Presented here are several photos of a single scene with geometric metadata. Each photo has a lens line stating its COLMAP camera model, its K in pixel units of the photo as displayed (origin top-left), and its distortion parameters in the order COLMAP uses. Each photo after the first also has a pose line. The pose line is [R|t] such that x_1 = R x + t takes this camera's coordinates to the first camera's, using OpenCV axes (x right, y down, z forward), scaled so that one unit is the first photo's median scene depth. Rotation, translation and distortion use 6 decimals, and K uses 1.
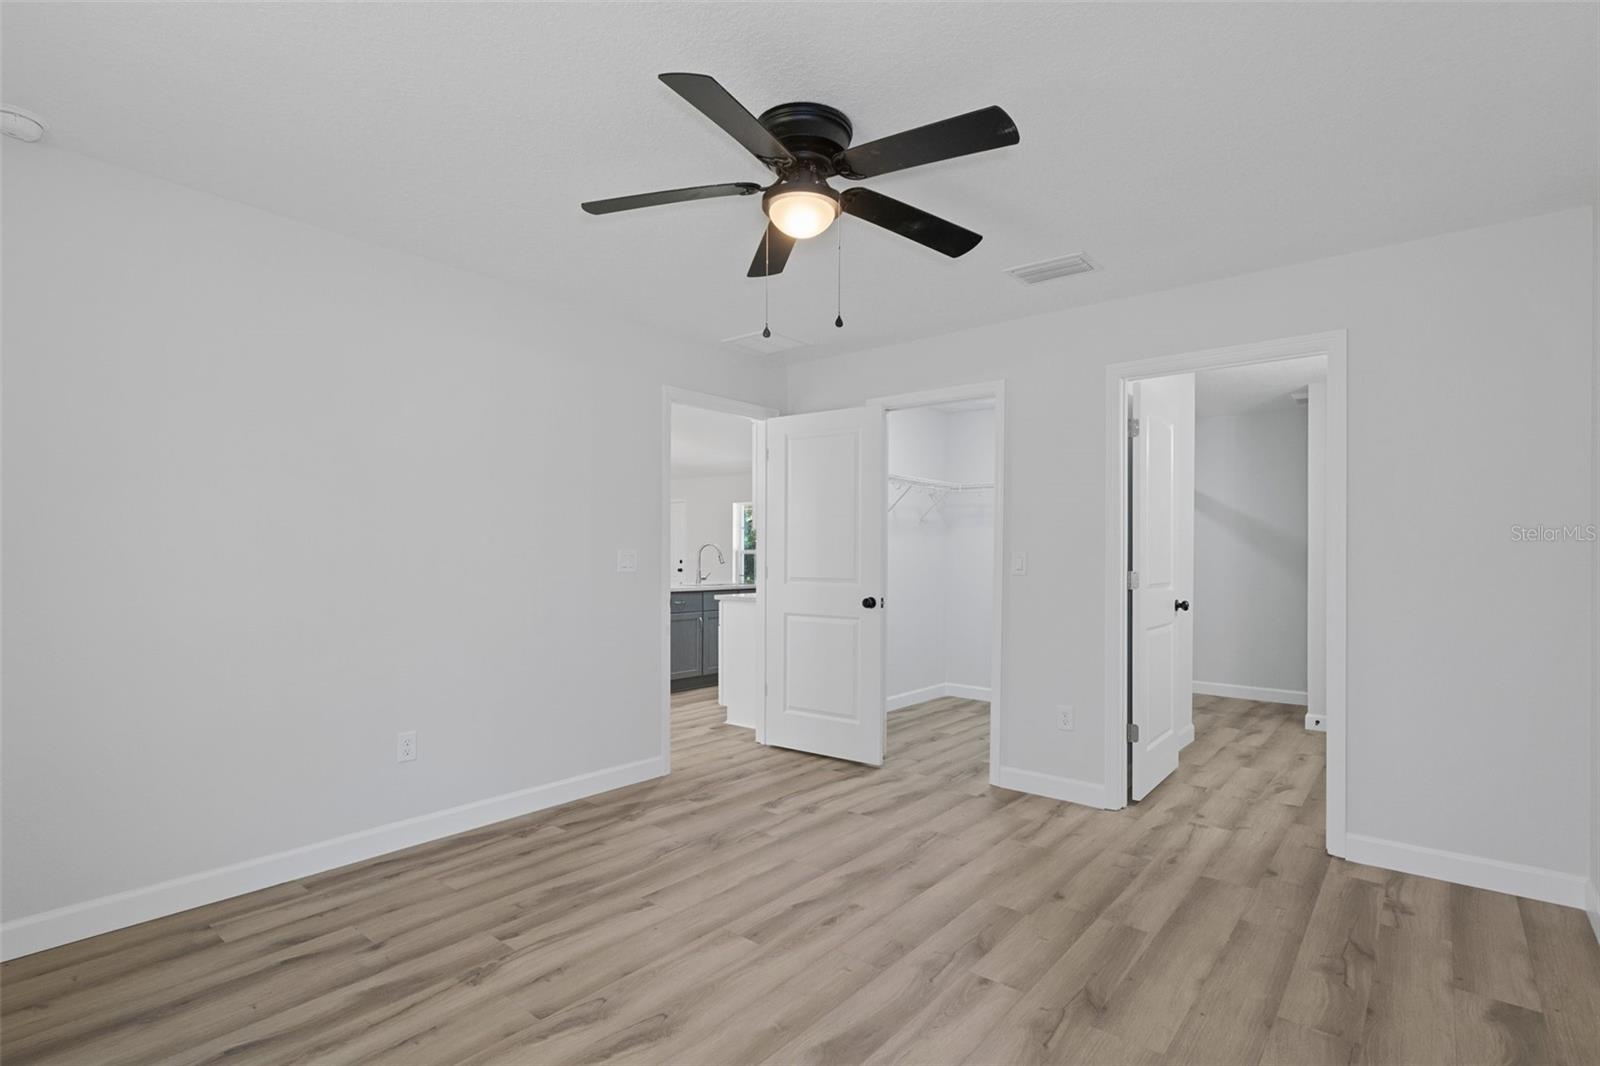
lens RADIAL K [[768.5, 0, 800.0], [0, 768.5, 533.0], [0, 0, 1]] dist [-0.001240, 0.000187]
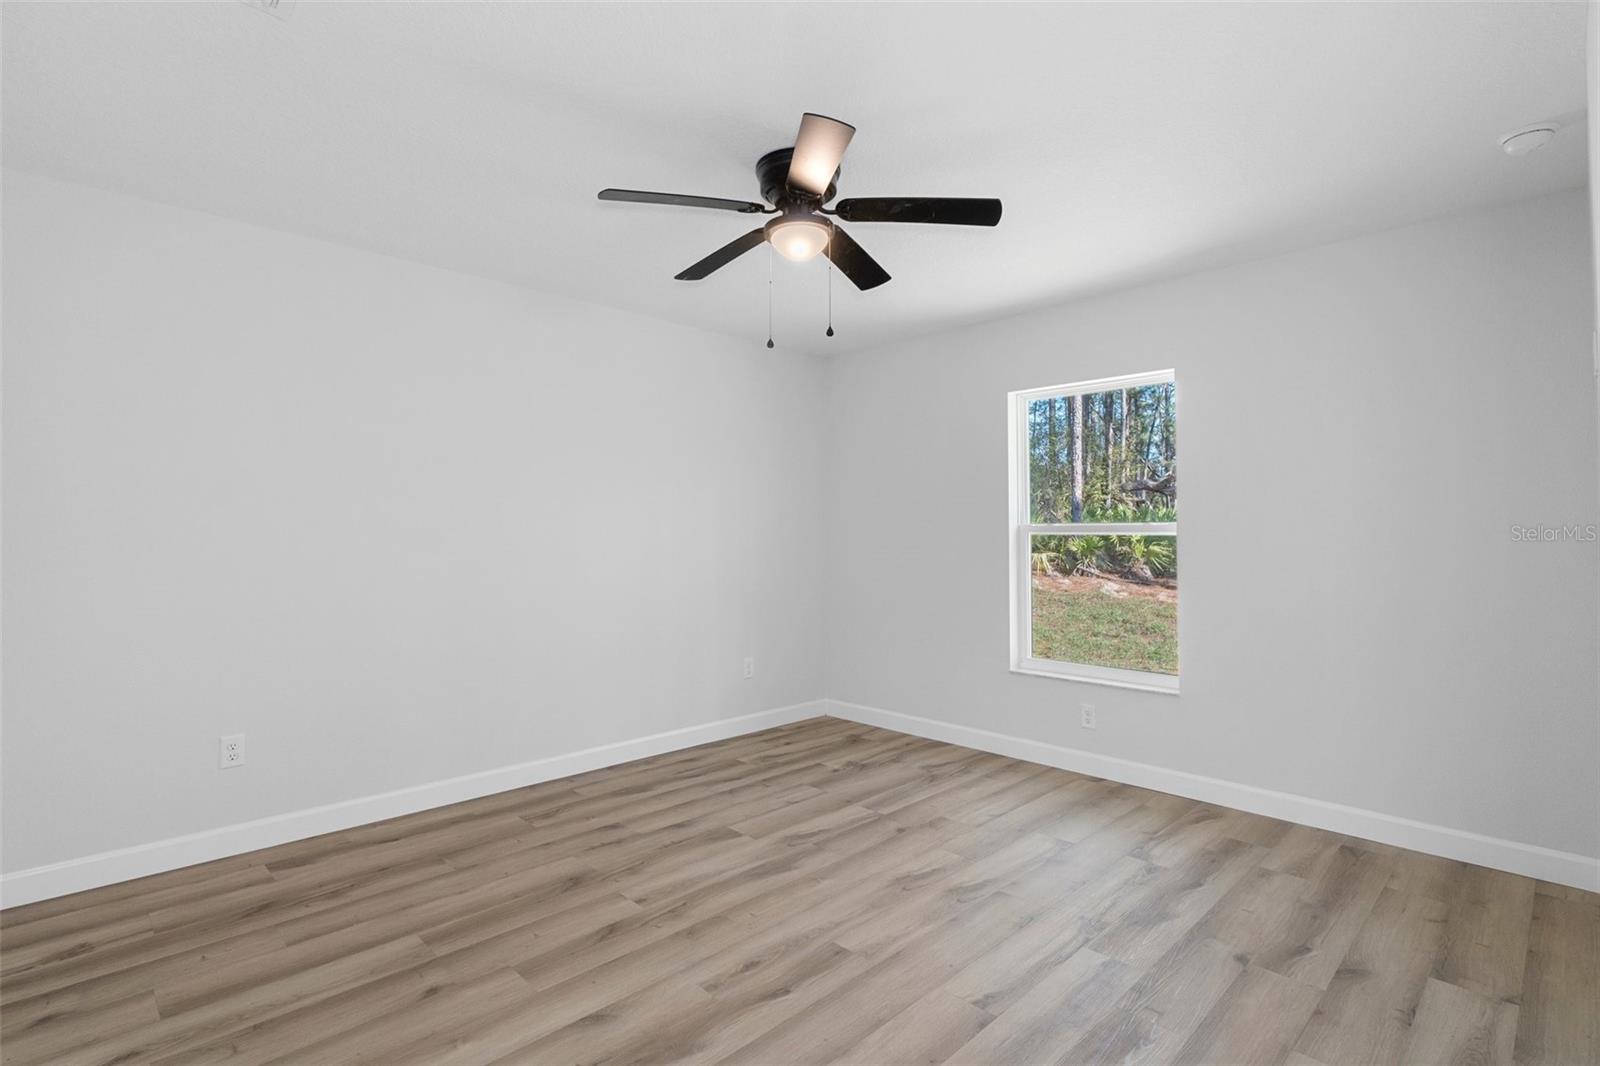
lens RADIAL K [[768.5, 0, 800.0], [0, 768.5, 533.0], [0, 0, 1]] dist [-0.001240, 0.000187]
pose [[-0.995228, -0.009477, 0.097117, -0.087301], [-0.012392, 0.999489, -0.029456, 0.045260], [-0.096789, -0.030518, -0.994837, 1.716262]]
